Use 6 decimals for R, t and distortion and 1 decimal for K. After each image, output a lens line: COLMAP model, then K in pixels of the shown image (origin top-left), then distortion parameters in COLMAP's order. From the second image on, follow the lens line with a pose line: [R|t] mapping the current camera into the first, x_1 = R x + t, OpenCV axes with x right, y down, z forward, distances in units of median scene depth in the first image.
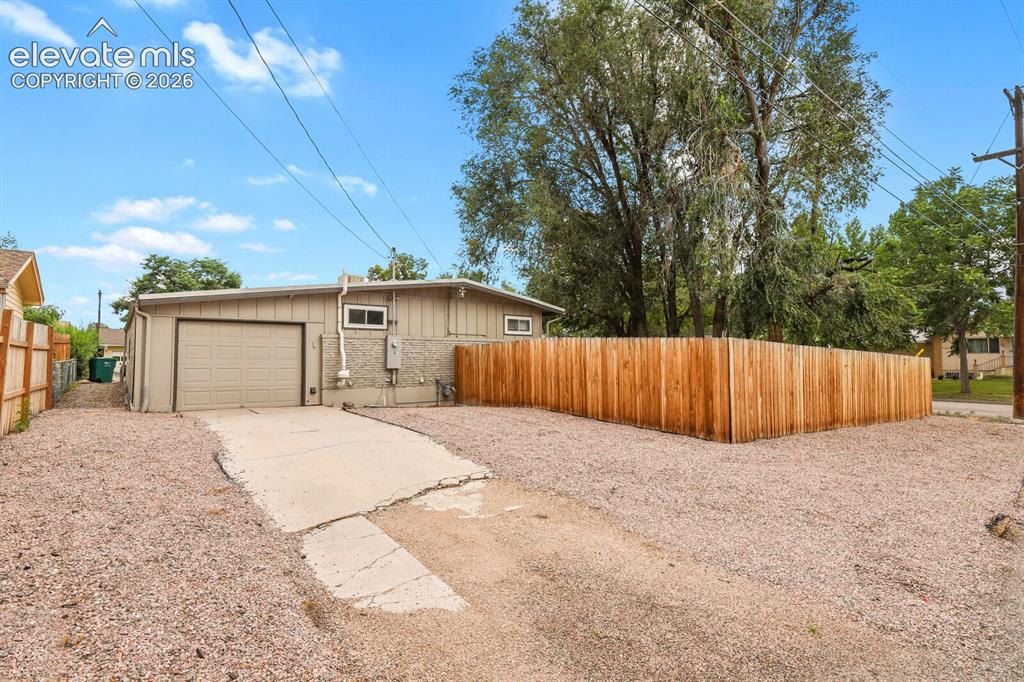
lens RADIAL K [[494.0, 0, 517.8], [0, 494.0, 340.7], [0, 0, 1]] dist [-0.010165, -0.000706]
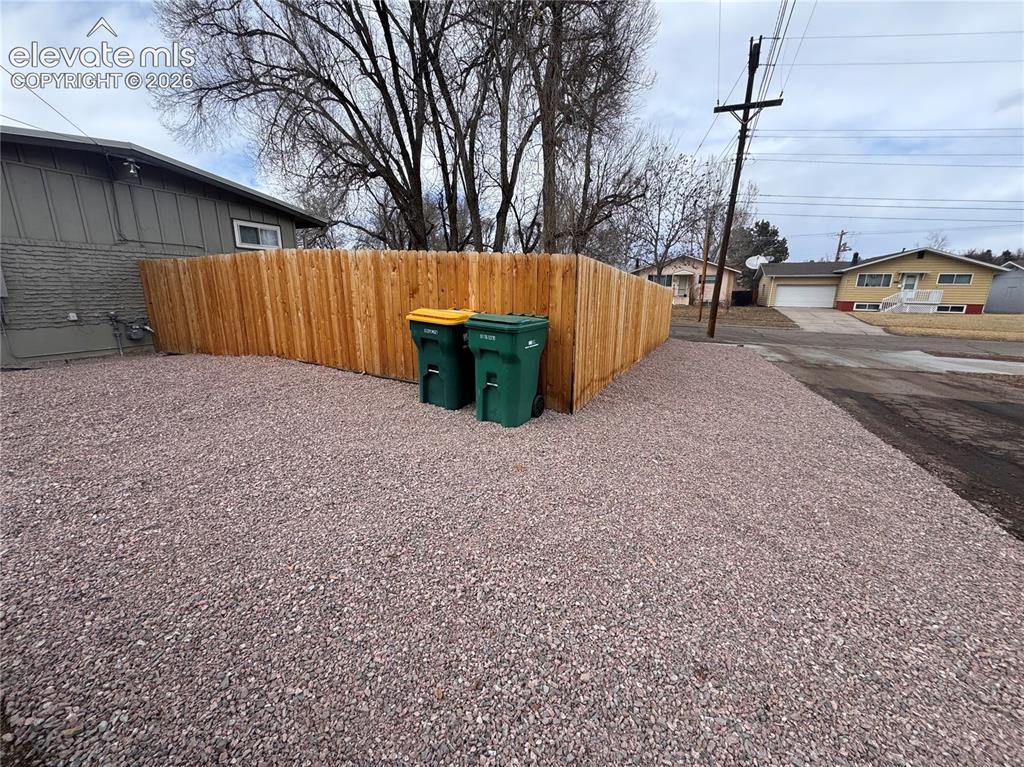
lens RADIAL K [[406.3, 0, 512.0], [0, 406.3, 383.5], [0, 0, 1]] dist [-0.001701, -0.000171]
pose [[0.896230, -0.089582, 0.434450, 0.084829], [-0.029055, 0.965438, 0.259007, 0.018945], [-0.442637, -0.244753, 0.862652, 0.411056]]
